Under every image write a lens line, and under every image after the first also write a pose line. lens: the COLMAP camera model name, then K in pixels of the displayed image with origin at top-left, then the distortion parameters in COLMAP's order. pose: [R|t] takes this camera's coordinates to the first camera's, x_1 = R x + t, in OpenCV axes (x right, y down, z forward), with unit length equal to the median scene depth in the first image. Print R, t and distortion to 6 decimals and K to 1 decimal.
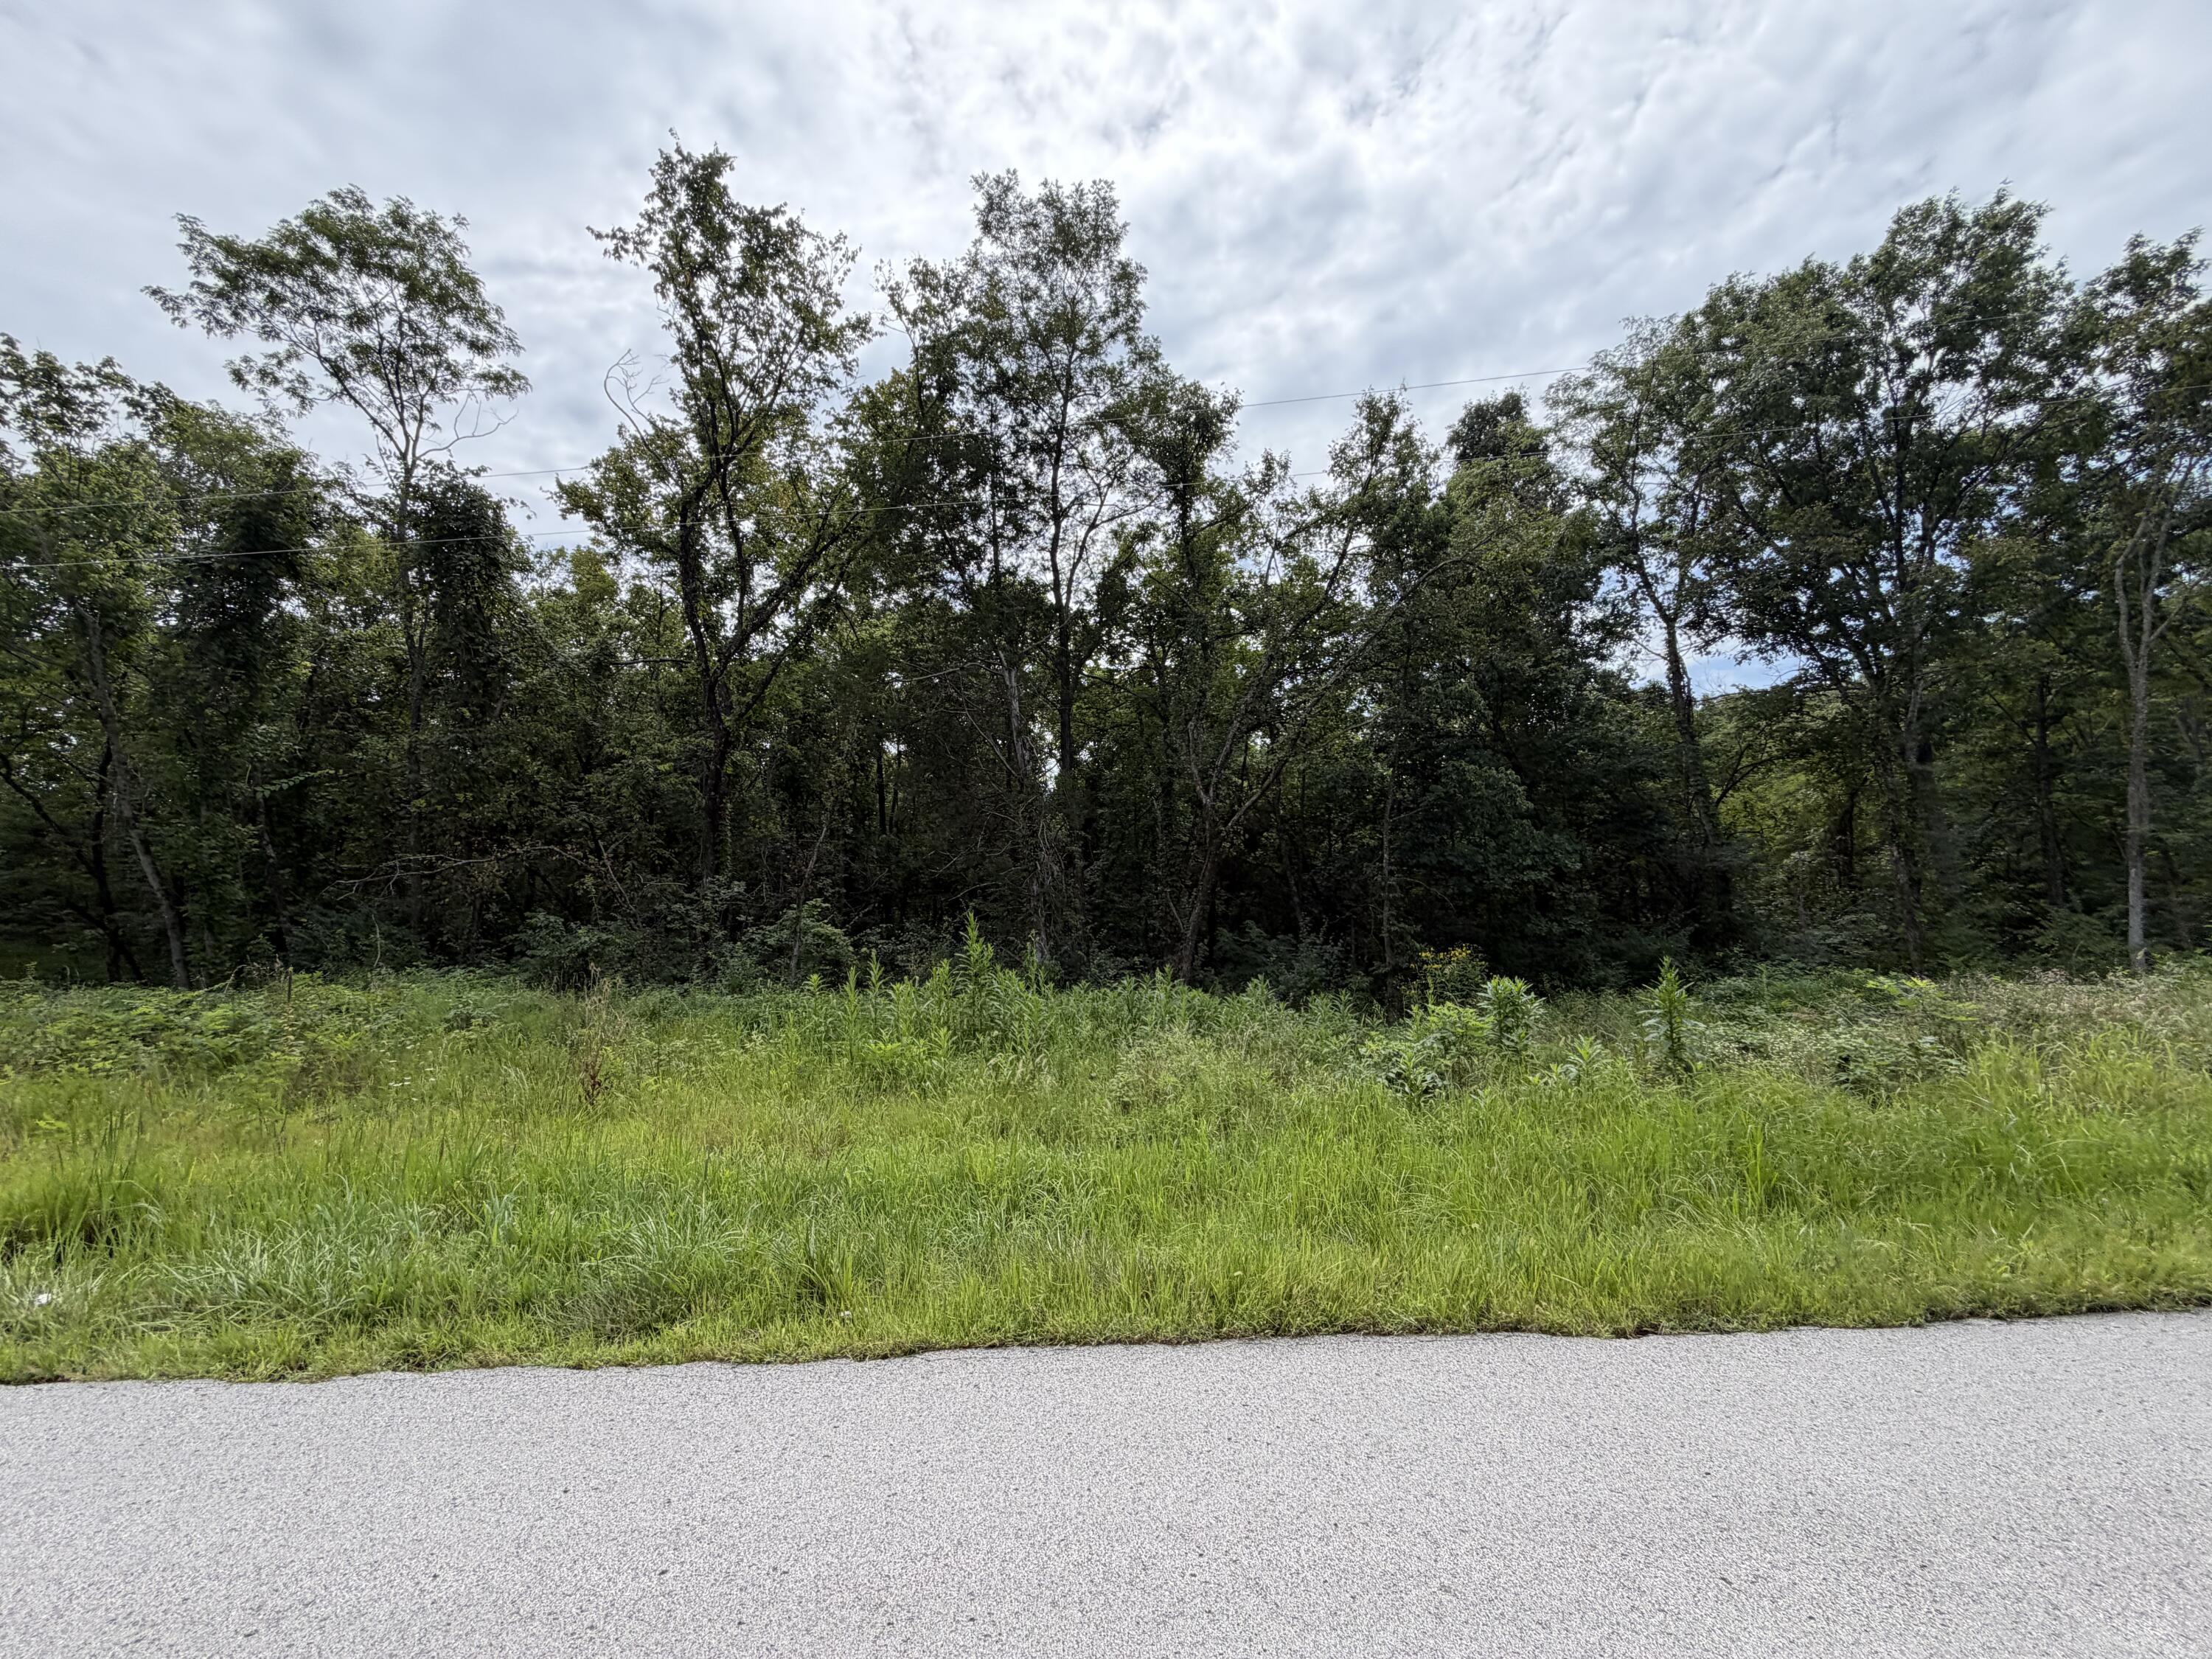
lens RADIAL K [[883.3, 0, 1102.6], [0, 883.3, 829.6], [0, 0, 1]] dist [0.000547, 0.000243]
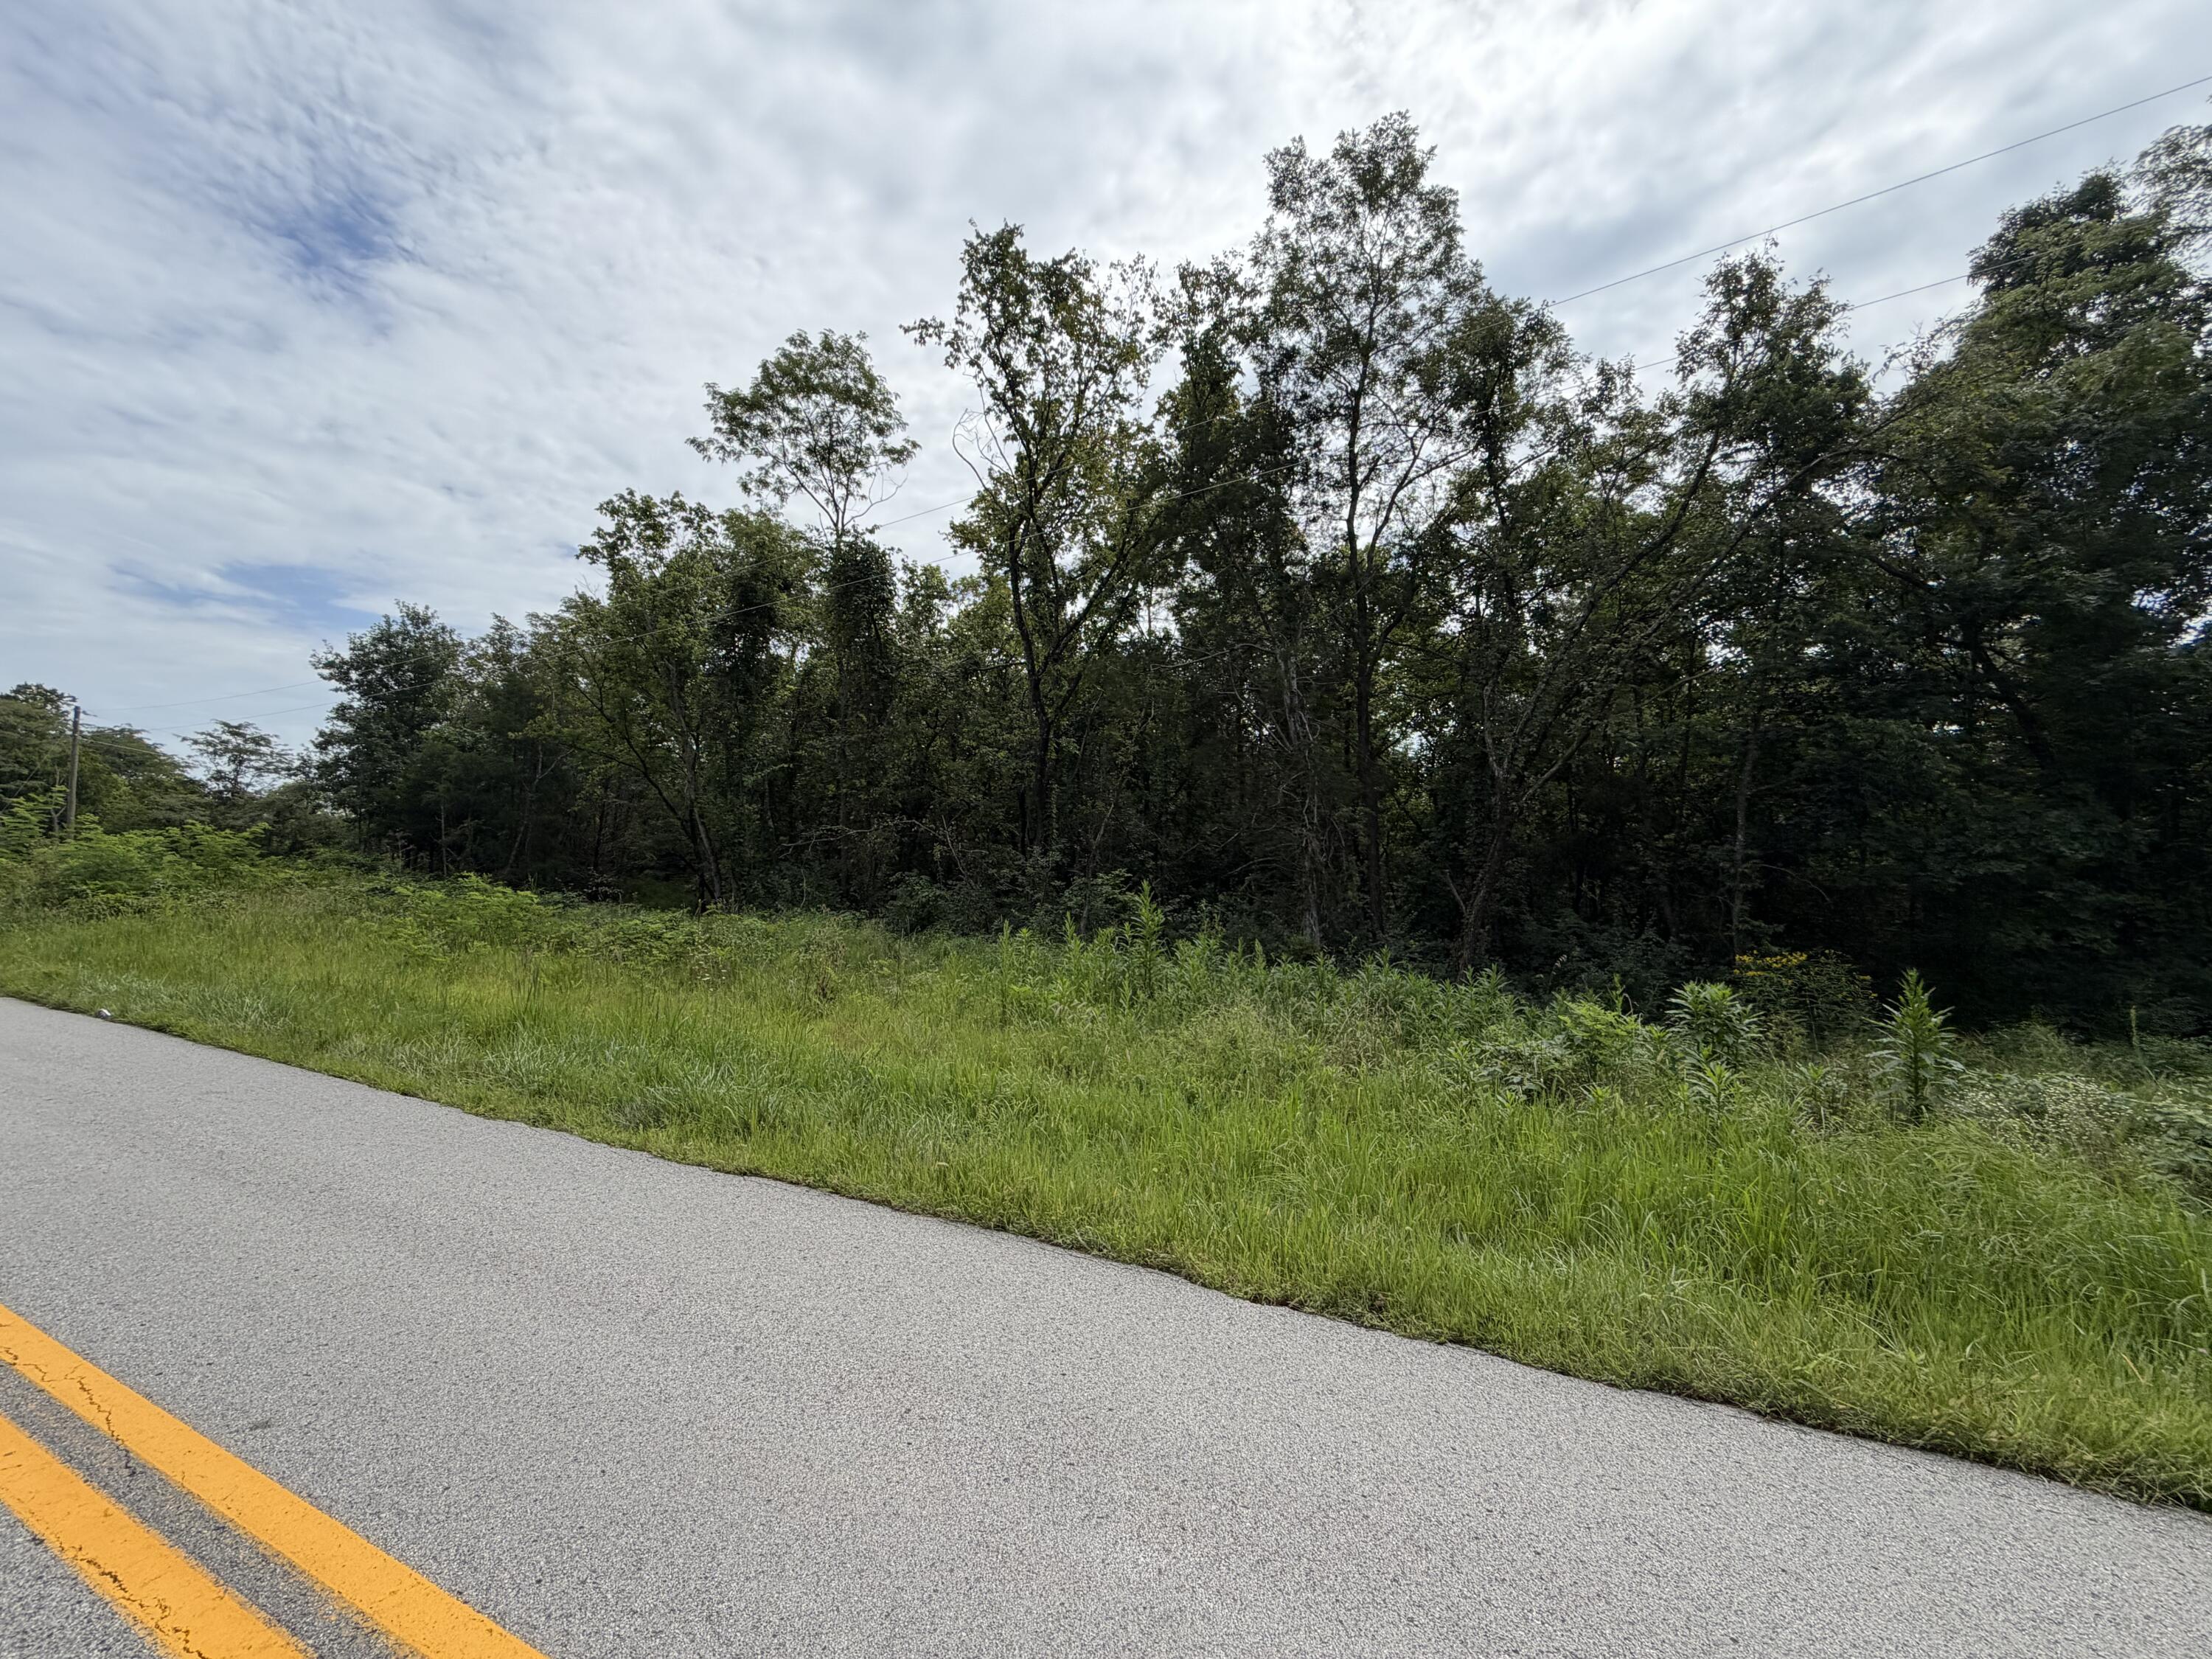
lens RADIAL K [[883.3, 0, 1093.7], [0, 883.3, 826.5], [0, 0, 1]] dist [0.000547, 0.000243]
pose [[0.879551, 0.007713, -0.475742, 0.185592], [0.000074, 0.999866, 0.016347, 0.007123], [0.475805, -0.014413, 0.879433, 0.013676]]
